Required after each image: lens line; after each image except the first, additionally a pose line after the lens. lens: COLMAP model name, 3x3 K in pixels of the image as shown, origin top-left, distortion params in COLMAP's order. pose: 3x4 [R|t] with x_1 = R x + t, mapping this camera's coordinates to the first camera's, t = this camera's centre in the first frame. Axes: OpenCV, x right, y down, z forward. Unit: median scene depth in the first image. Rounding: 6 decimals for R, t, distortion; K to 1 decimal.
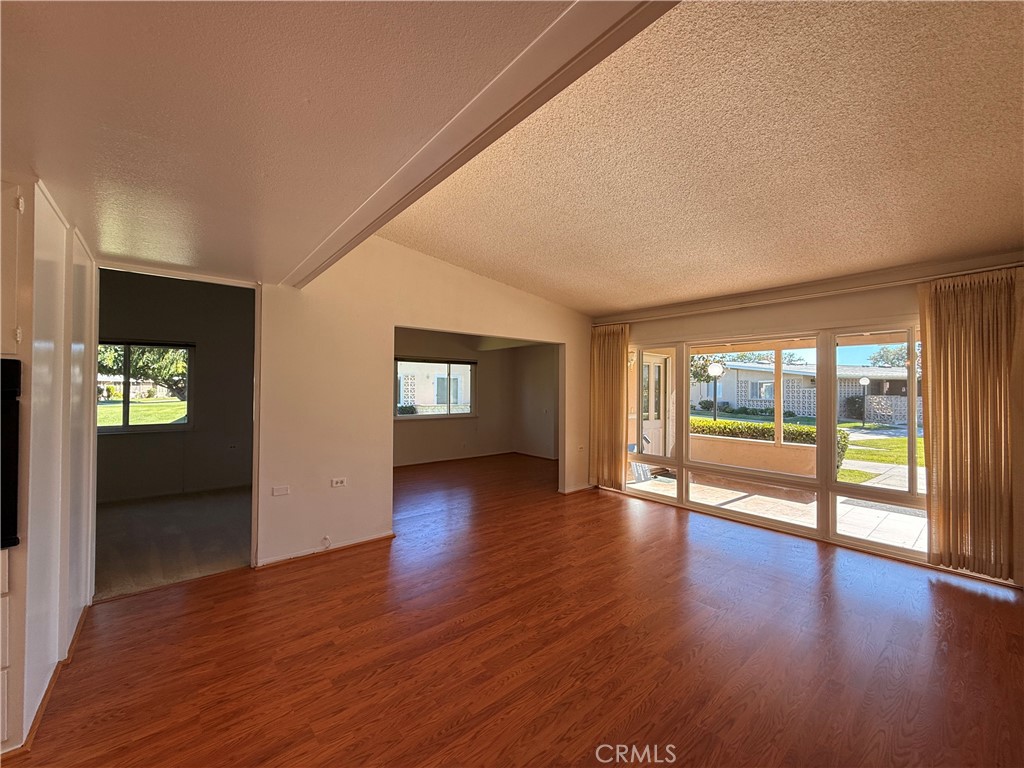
lens RADIAL K [[408.0, 0, 513.1], [0, 408.0, 384.9], [0, 0, 1]] dist [0.001387, -0.000271]
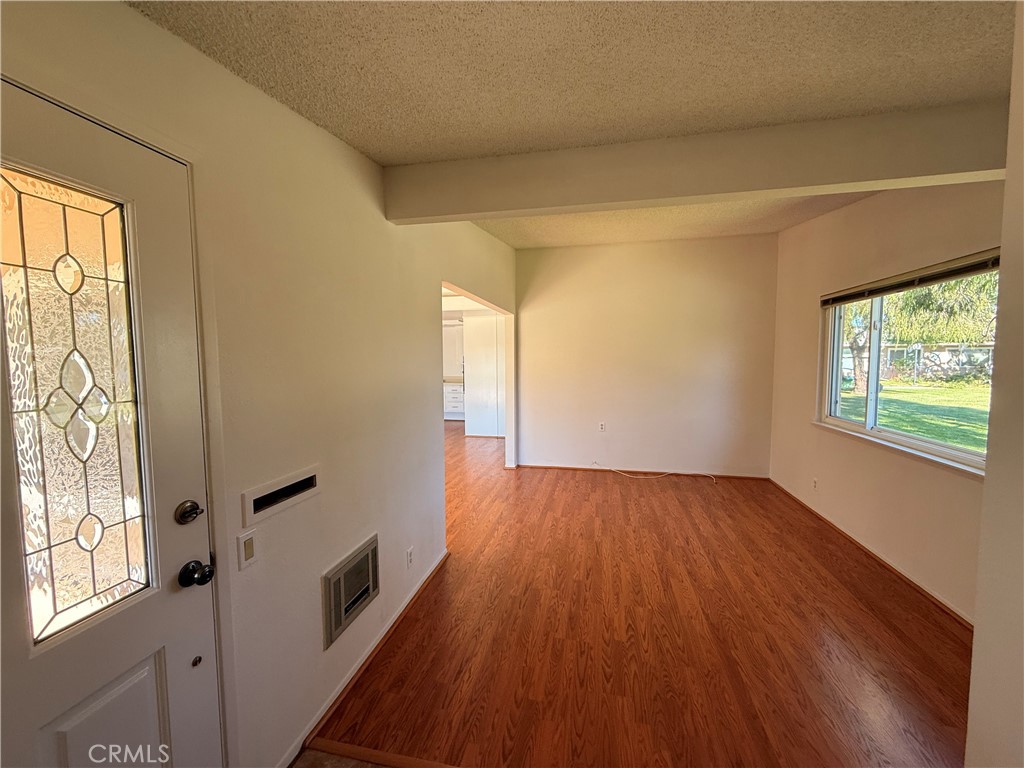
lens RADIAL K [[408.0, 0, 514.0], [0, 408.0, 385.7], [0, 0, 1]] dist [0.001387, -0.000271]
pose [[-0.791628, 0.037325, -0.609863, 0.560648], [0.005668, 0.998538, 0.053755, 0.016008], [0.610977, 0.039097, -0.790682, 2.273230]]
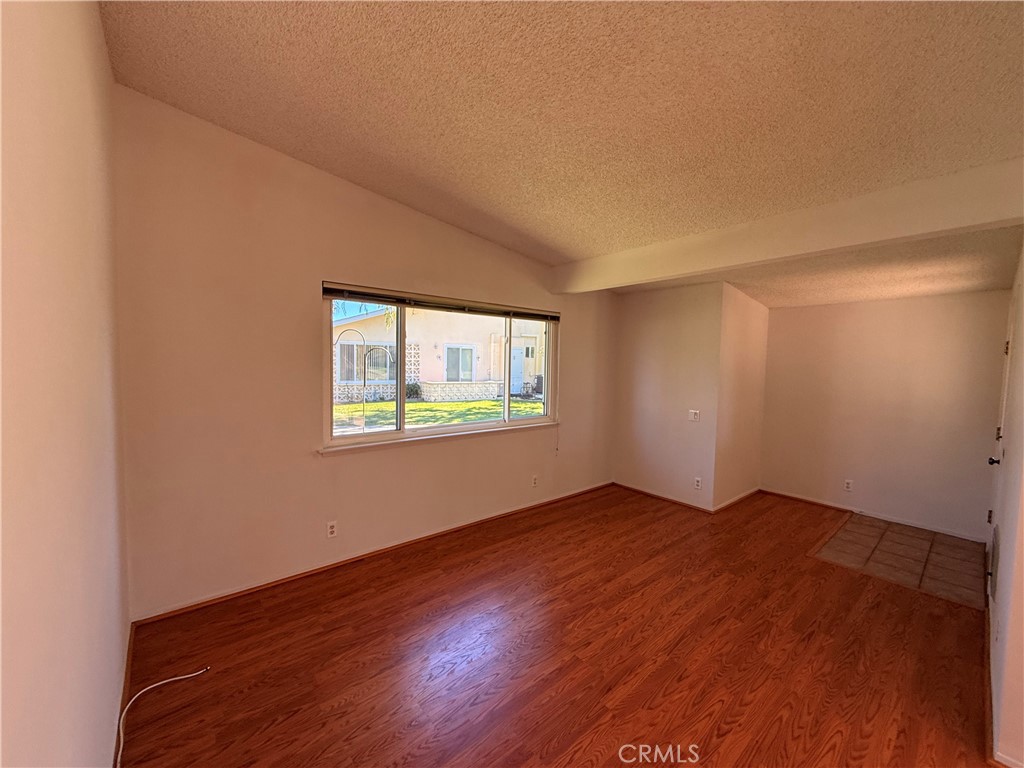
lens RADIAL K [[408.0, 0, 514.6], [0, 408.0, 384.2], [0, 0, 1]] dist [0.001387, -0.000271]
pose [[0.999927, 0.010040, 0.006730, -0.341431], [-0.010474, 0.997638, 0.067893, -0.012814], [-0.006032, -0.067959, 0.997670, 1.137558]]
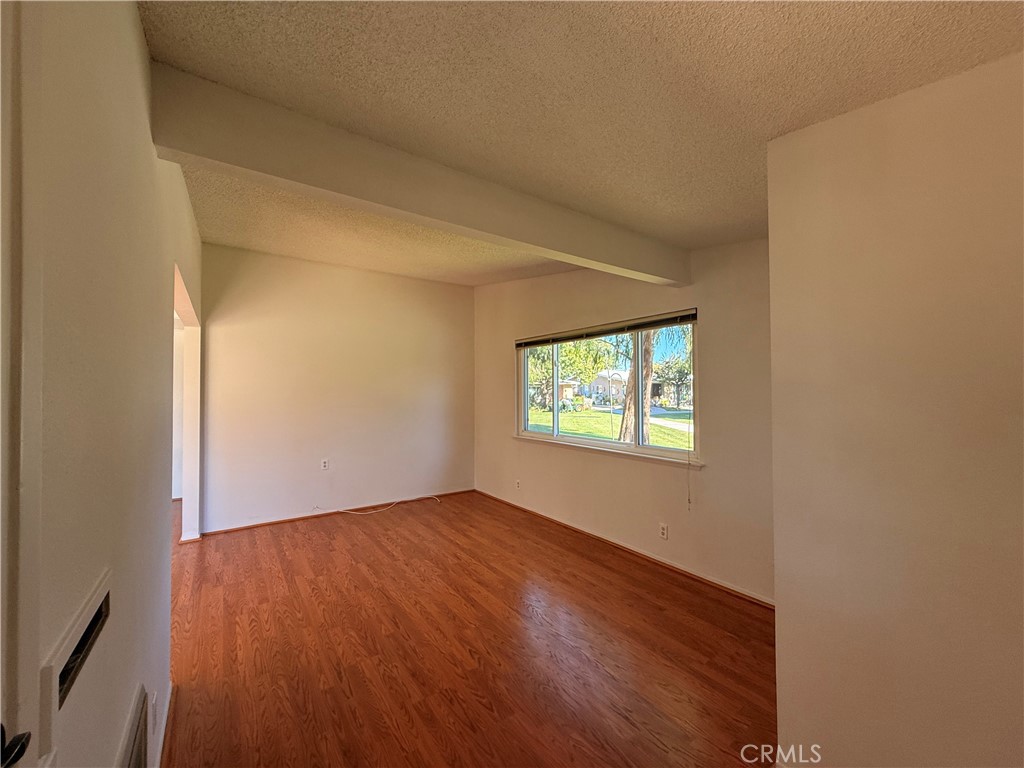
lens RADIAL K [[408.0, 0, 514.2], [0, 408.0, 386.9], [0, 0, 1]] dist [0.001387, -0.000271]
pose [[-0.083991, -0.019181, -0.996282, 0.666103], [0.016392, 0.999653, -0.020628, 0.033904], [0.996332, -0.018064, -0.083648, 2.028920]]
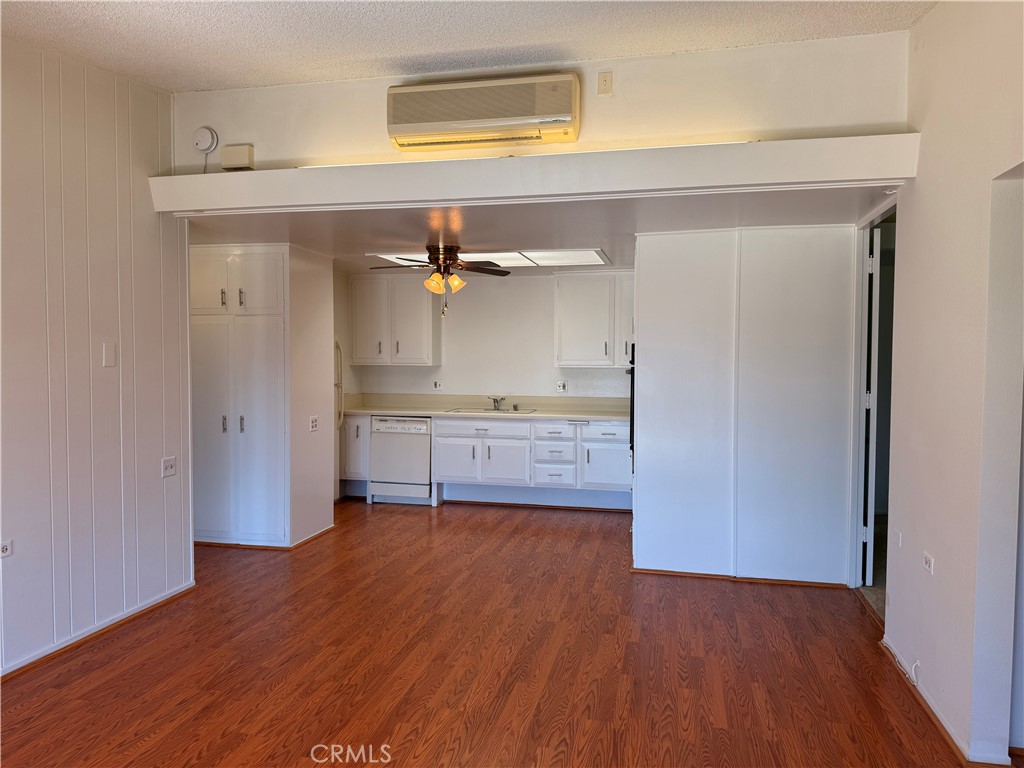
lens RADIAL K [[720.8, 0, 516.2], [0, 720.8, 386.1], [0, 0, 1]] dist [0.052932, -0.068114]
pose [[-0.794727, 0.016170, -0.606751, 0.450946], [-0.003221, 0.999519, 0.030857, 0.011308], [0.606958, 0.026477, -0.794293, 1.360583]]
